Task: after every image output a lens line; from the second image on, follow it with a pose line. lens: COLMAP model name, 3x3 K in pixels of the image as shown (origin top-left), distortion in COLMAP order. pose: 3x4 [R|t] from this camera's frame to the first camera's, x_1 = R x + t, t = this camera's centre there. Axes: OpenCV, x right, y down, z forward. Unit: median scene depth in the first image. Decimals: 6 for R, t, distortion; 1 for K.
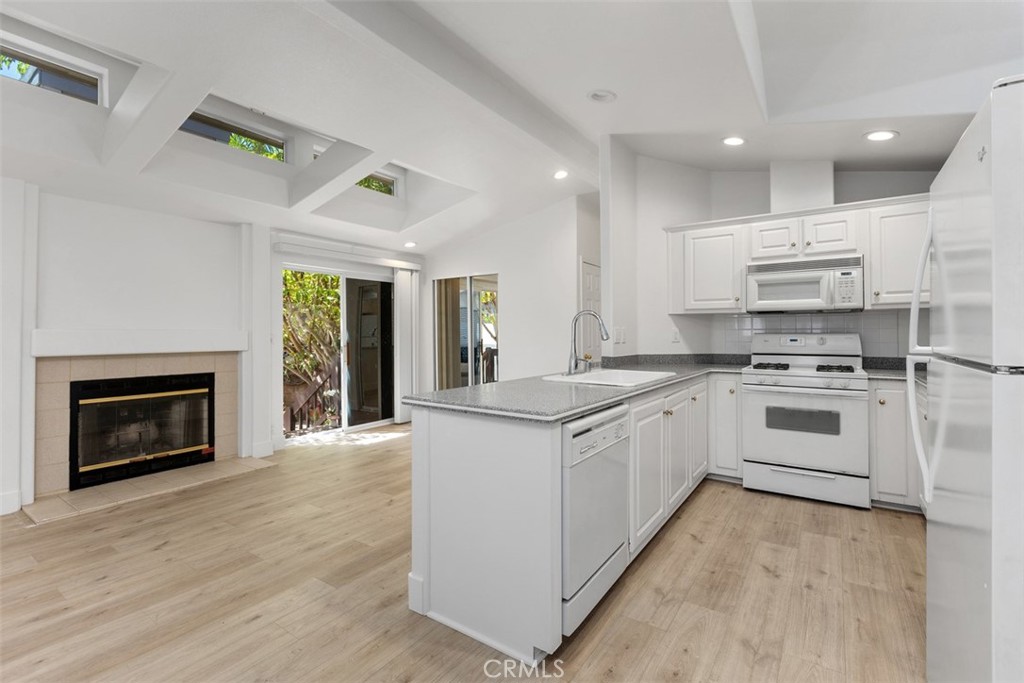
lens RADIAL K [[461.6, 0, 510.4], [0, 461.6, 328.5], [0, 0, 1]] dist [0.002370, -0.000952]
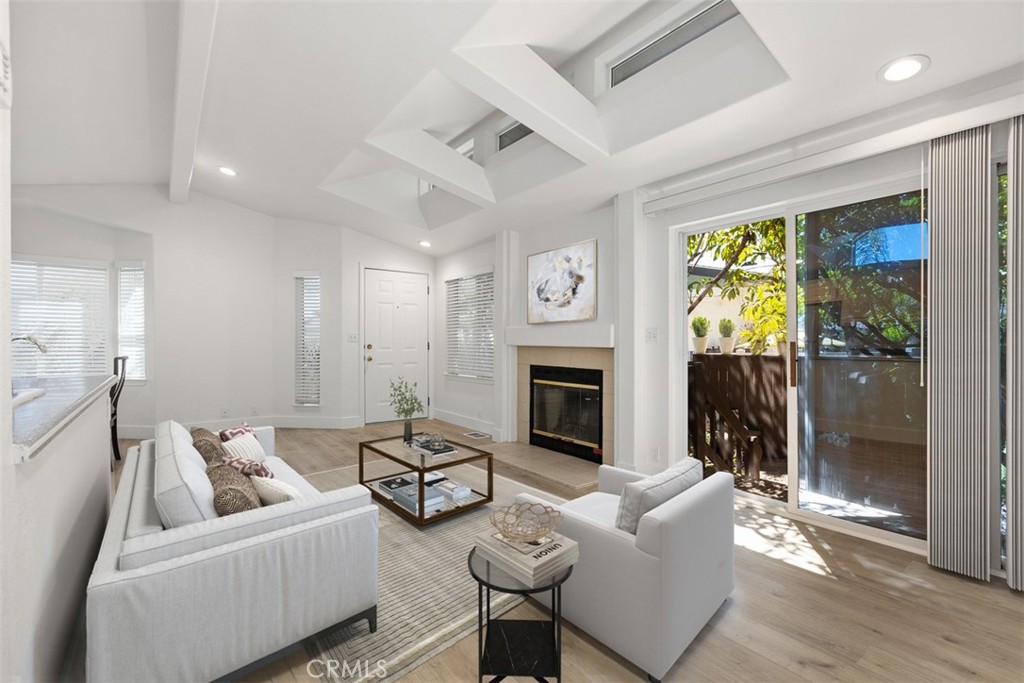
lens RADIAL K [[461.6, 0, 509.8], [0, 461.6, 343.0], [0, 0, 1]] dist [0.002370, -0.000952]
pose [[-0.314819, 0.011287, -0.949085, 0.379778], [0.013109, 0.999886, 0.007542, 0.040228], [0.949061, -0.010067, -0.314931, 1.422933]]
